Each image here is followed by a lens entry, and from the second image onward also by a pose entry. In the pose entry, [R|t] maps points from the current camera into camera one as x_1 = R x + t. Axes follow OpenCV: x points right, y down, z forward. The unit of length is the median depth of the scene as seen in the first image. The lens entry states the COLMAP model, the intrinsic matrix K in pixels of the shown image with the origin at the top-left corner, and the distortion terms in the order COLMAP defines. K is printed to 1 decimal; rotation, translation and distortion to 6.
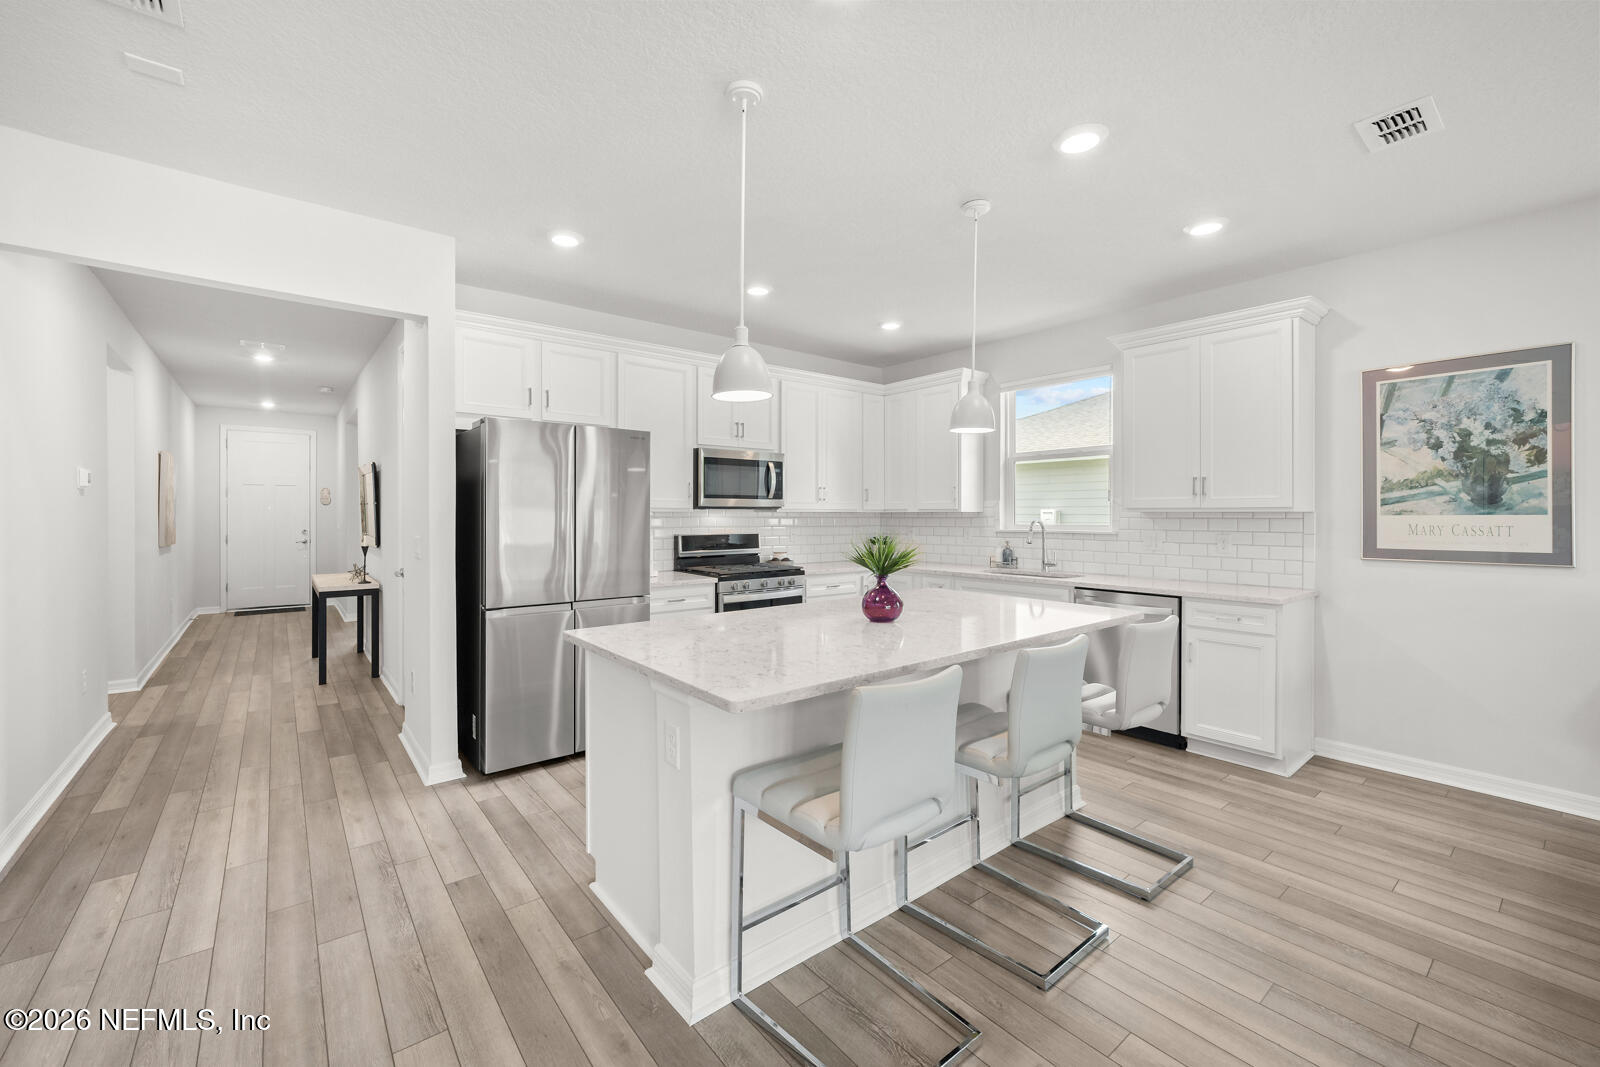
lens RADIAL K [[642.0, 0, 771.6], [0, 642.0, 517.5], [0, 0, 1]] dist [-0.000177, -0.000051]
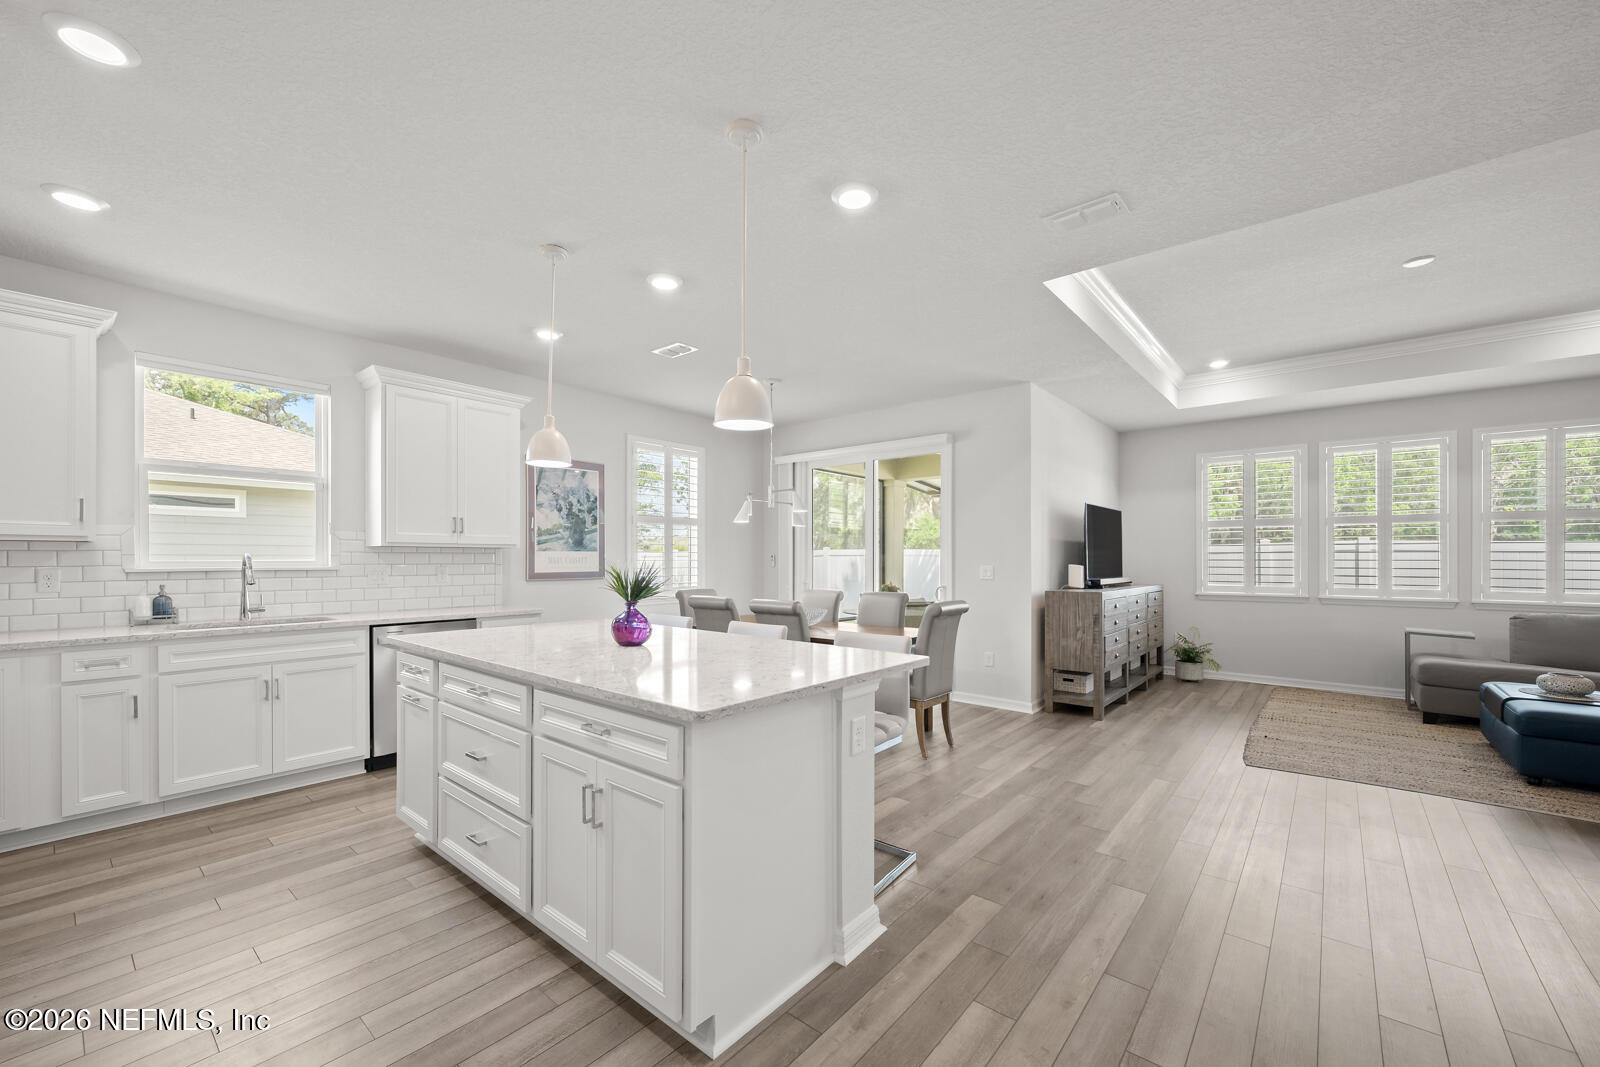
lens RADIAL K [[637.7, 0, 793.7], [0, 637.7, 559.9], [0, 0, 1]] dist [0.000180, 0.000196]
pose [[-0.210996, -0.001719, 0.977485, -0.671629], [0.003877, 0.999989, 0.002595, 0.015667], [-0.977479, 0.004337, -0.210987, 0.719879]]
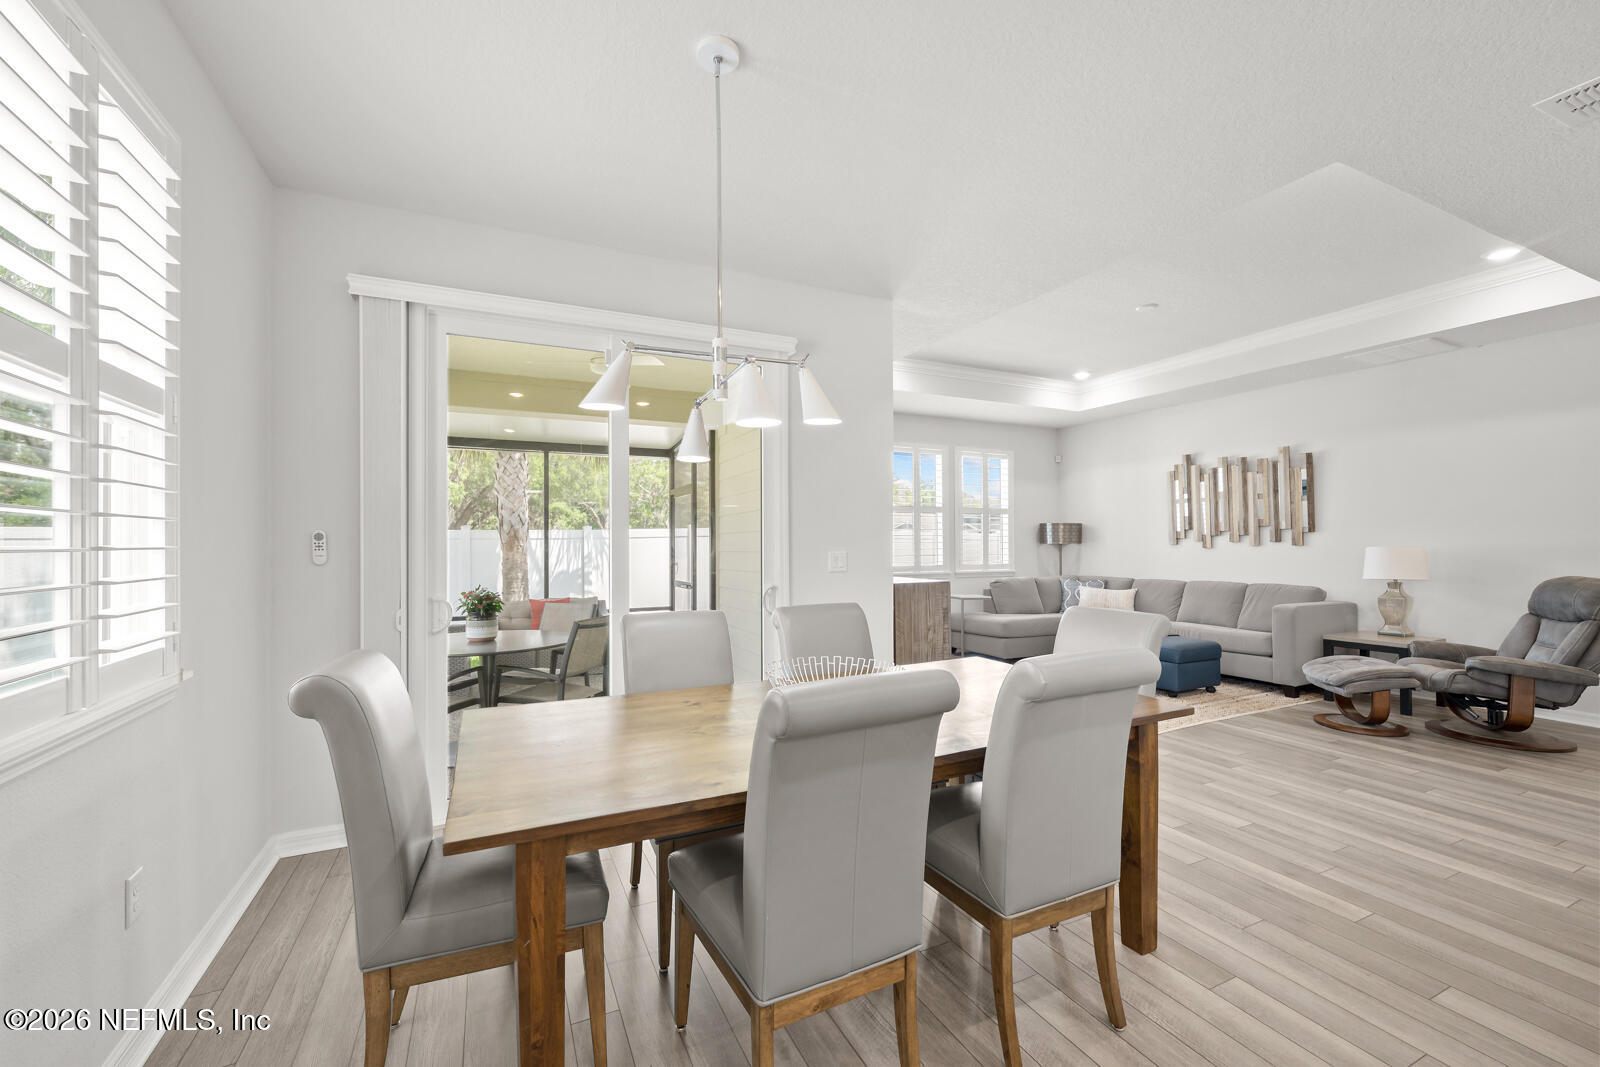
lens RADIAL K [[631.0, 0, 778.9], [0, 631.0, 538.7], [0, 0, 1]] dist [0.000889, 0.000403]
pose [[-0.974829, 0.005765, 0.222879, 0.676503], [0.005499, 0.999983, -0.001814, 0.016285], [-0.222886, -0.000542, -0.974844, 0.974336]]
